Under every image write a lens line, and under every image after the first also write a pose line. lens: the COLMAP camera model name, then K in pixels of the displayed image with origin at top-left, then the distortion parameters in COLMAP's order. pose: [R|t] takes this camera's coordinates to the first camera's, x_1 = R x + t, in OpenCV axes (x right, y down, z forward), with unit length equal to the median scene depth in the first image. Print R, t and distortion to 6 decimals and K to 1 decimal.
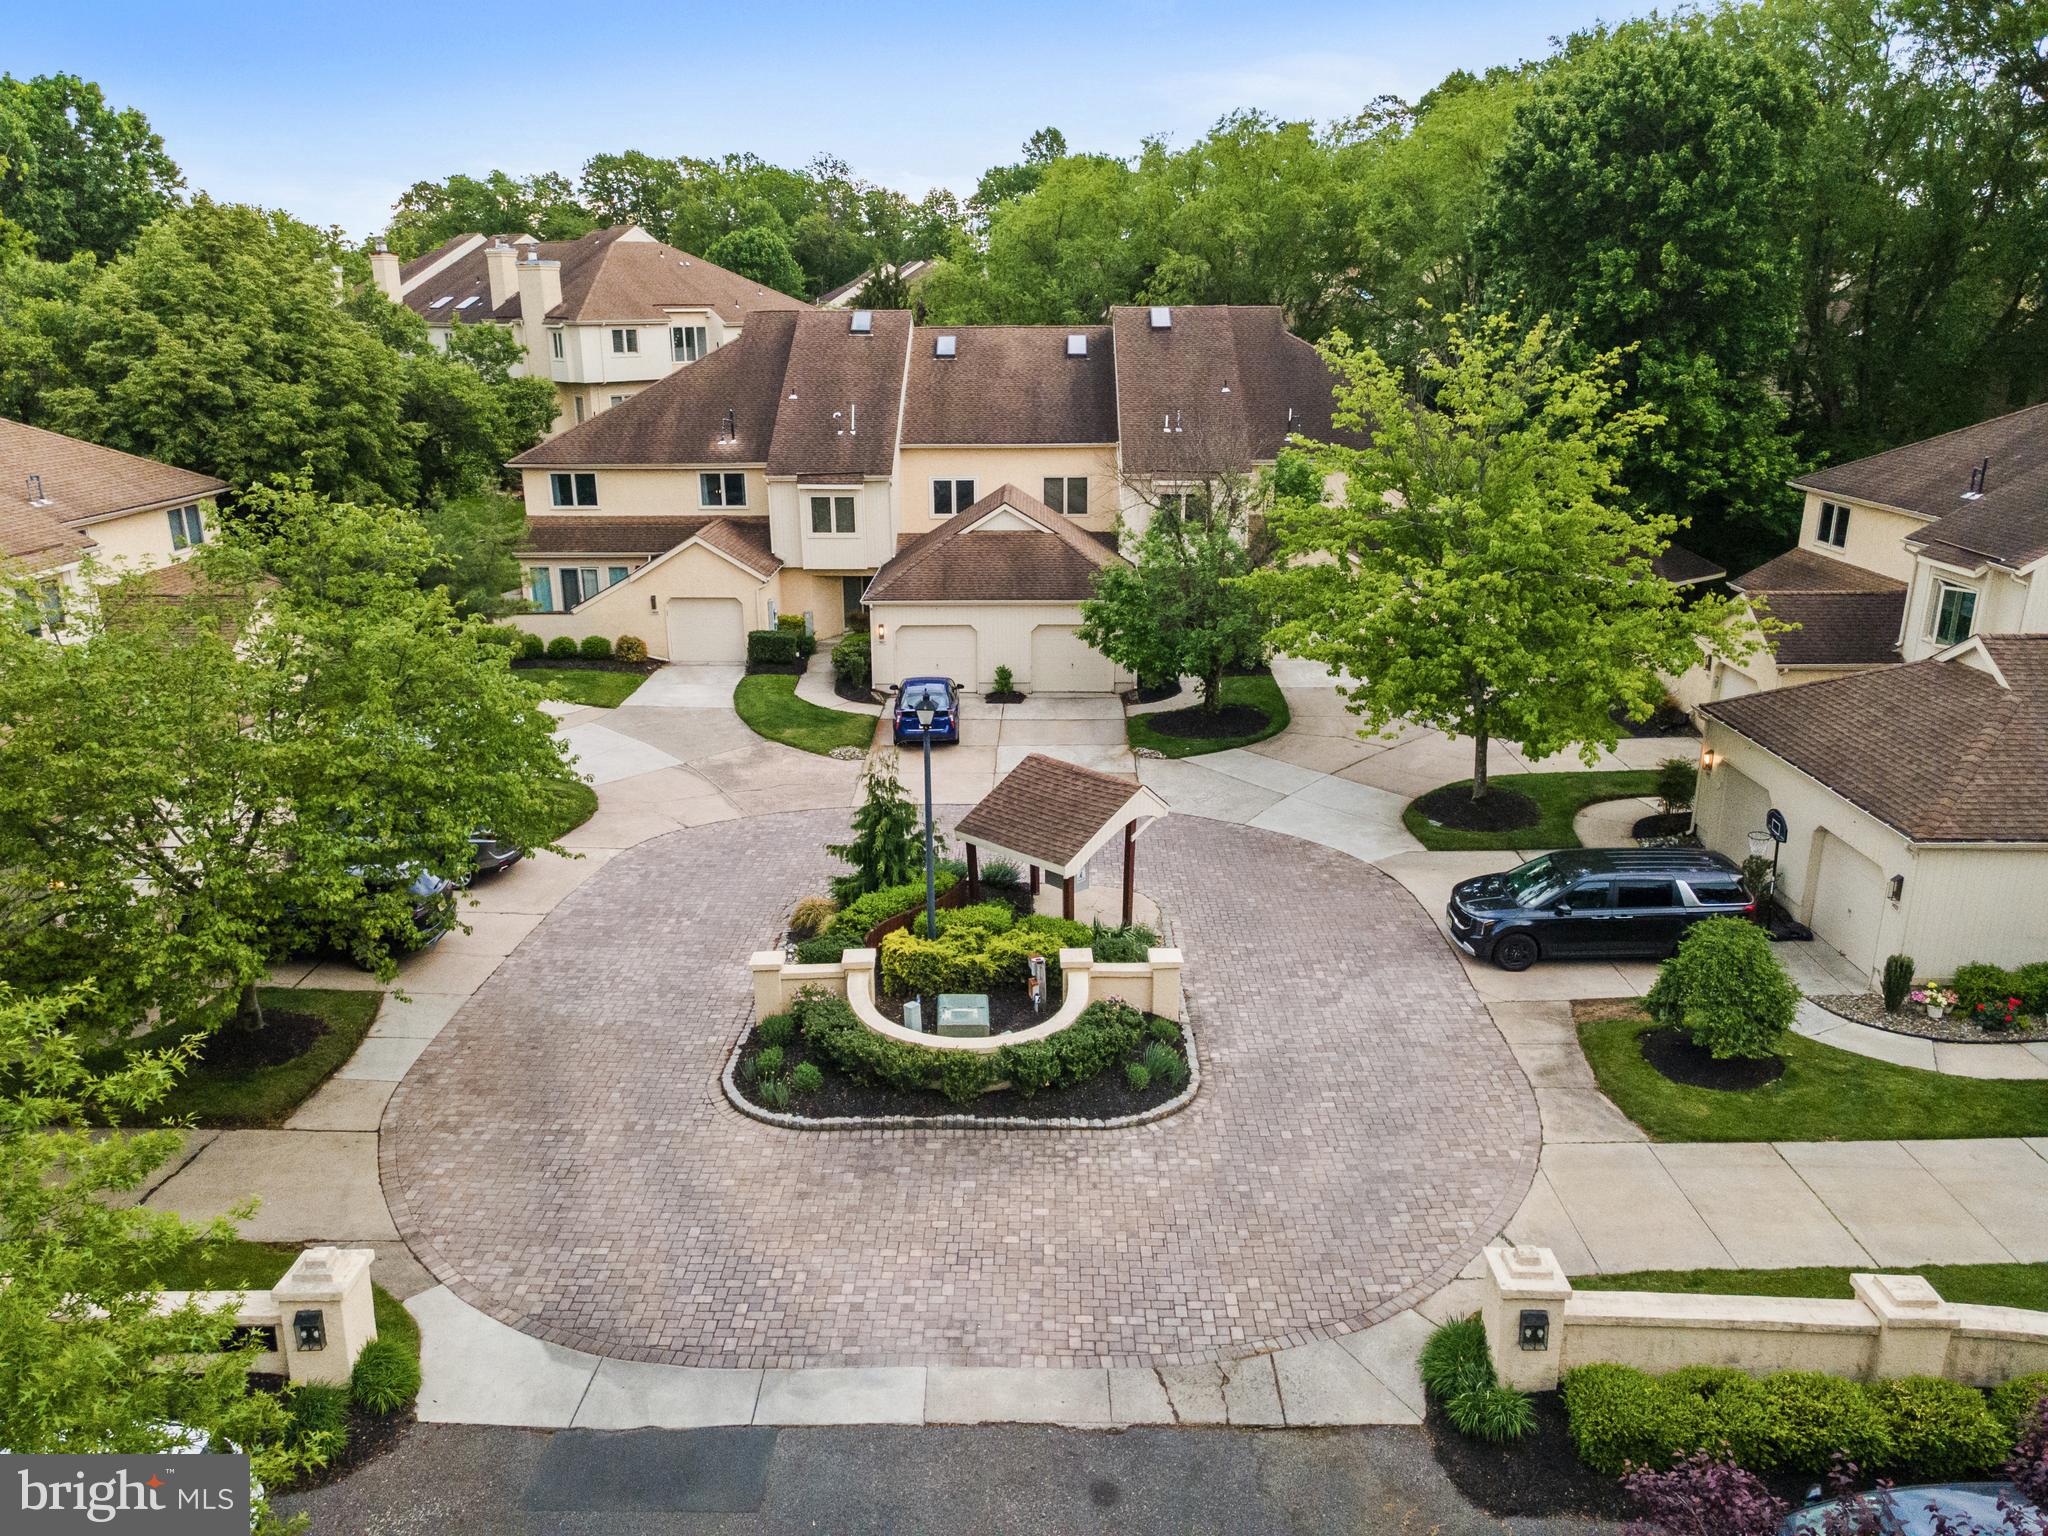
lens RADIAL K [[1491.1, 0, 1024.0], [0, 1491.1, 768.0], [0, 0, 1]] dist [0.040916, 0.005296]
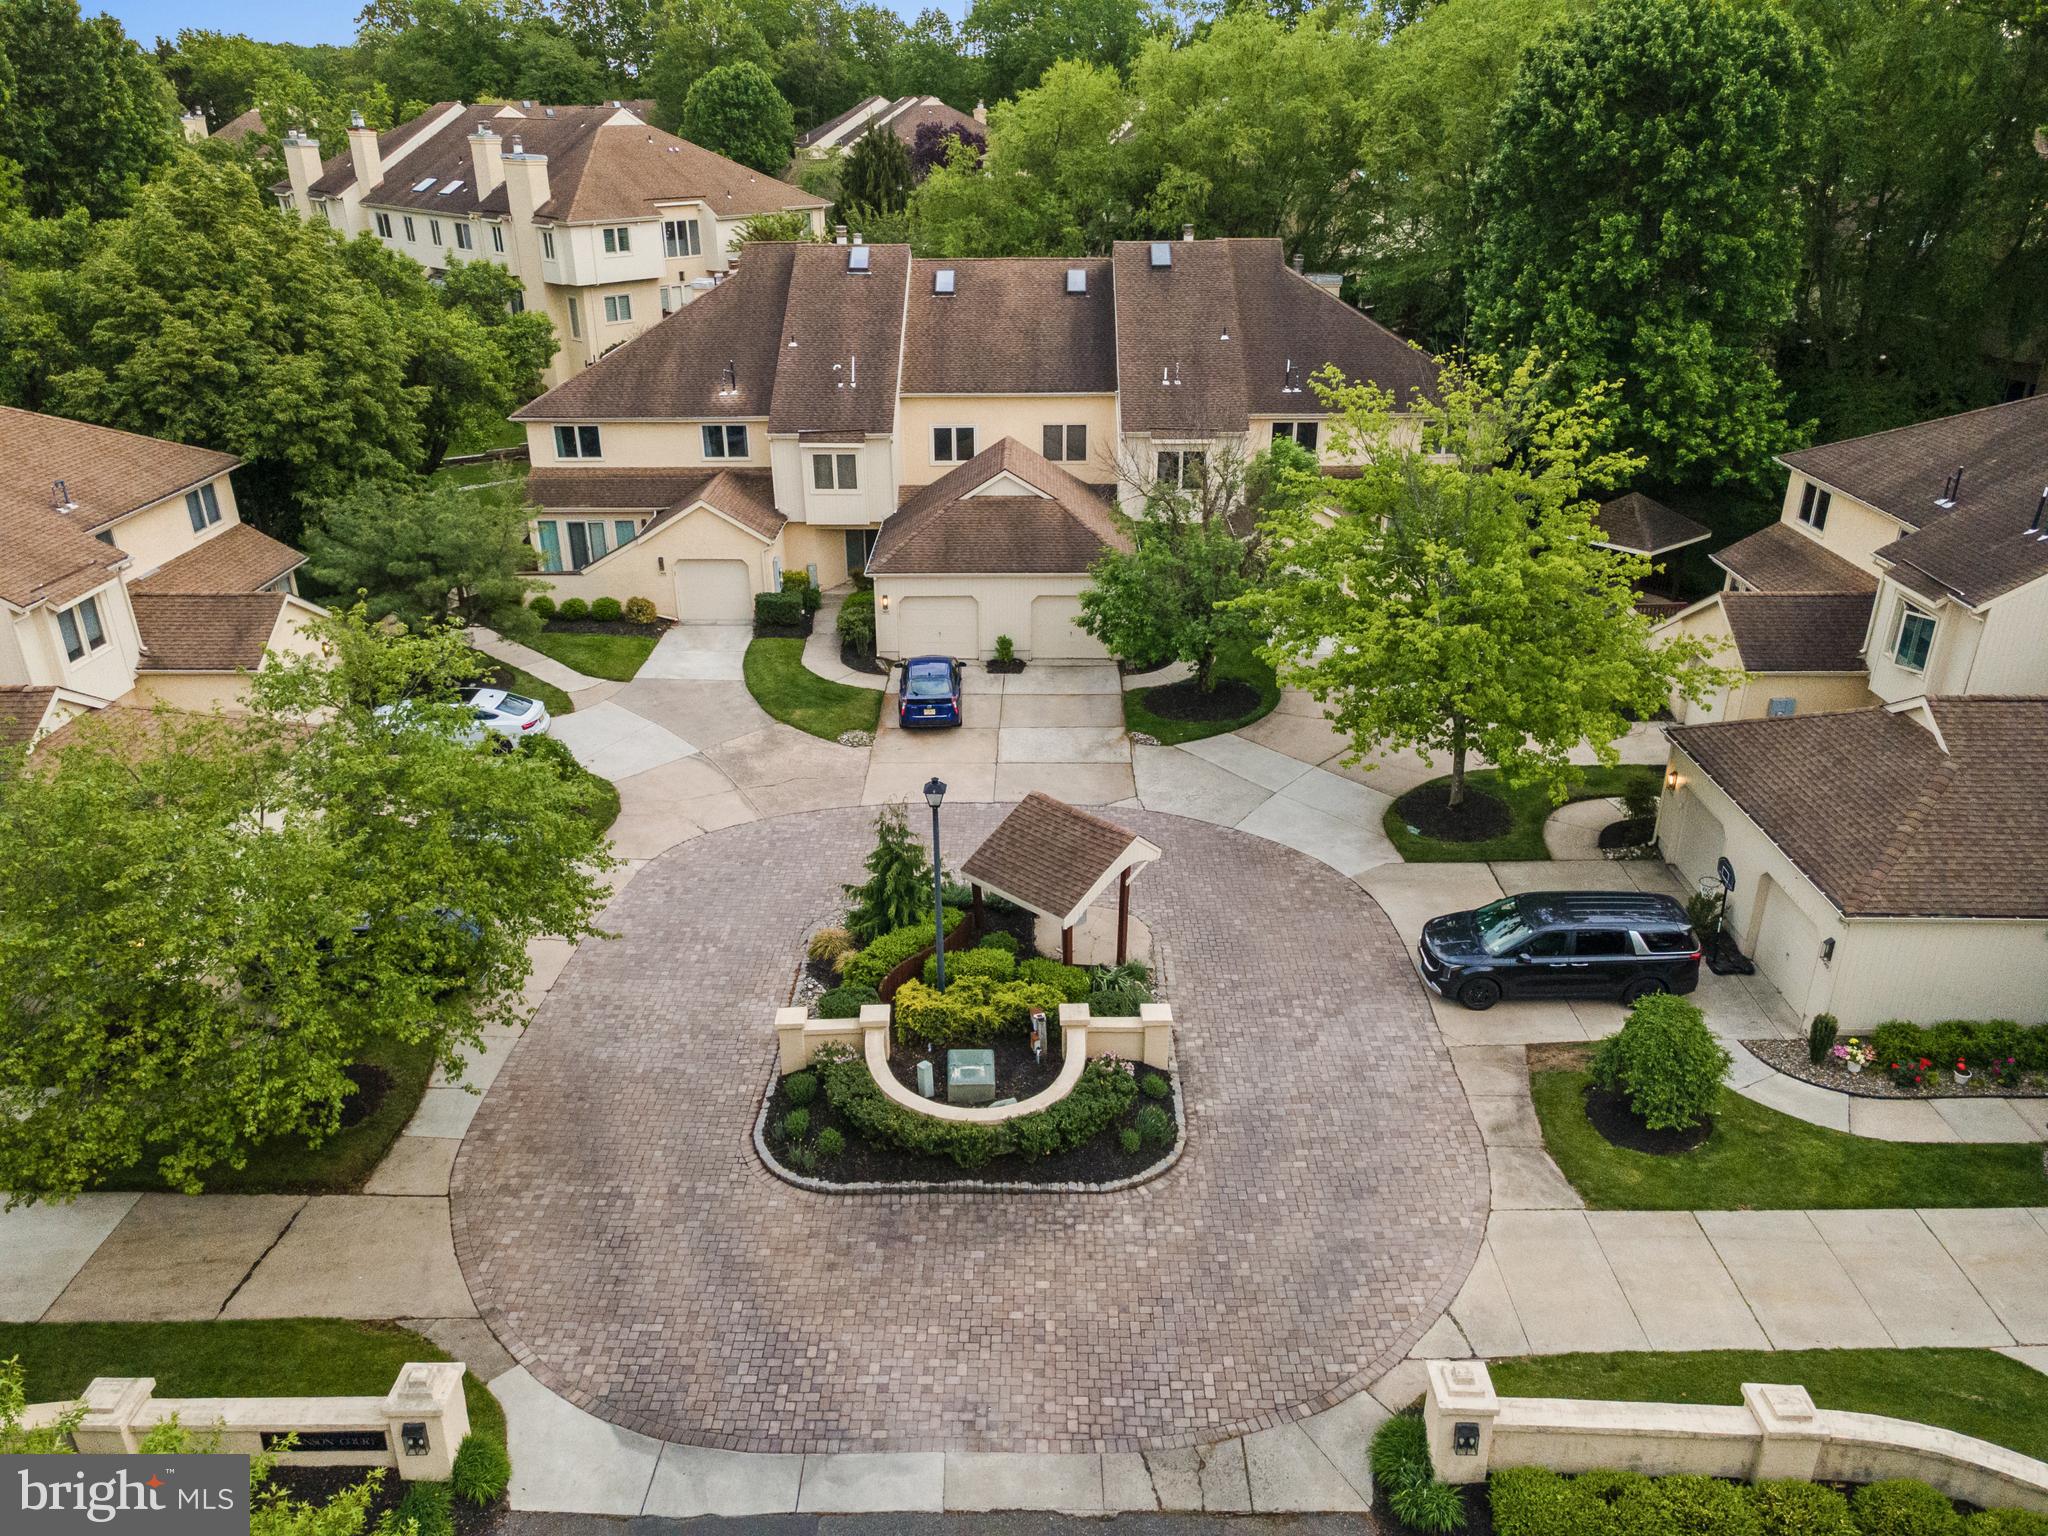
lens RADIAL K [[1491.1, 0, 1024.0], [0, 1491.1, 768.0], [0, 0, 1]] dist [0.040916, 0.005296]
pose [[0.999997, -0.002227, 0.001216, -0.002362], [0.002059, 0.992315, 0.123717, -0.167287], [-0.001482, -0.123714, 0.992317, -0.054331]]
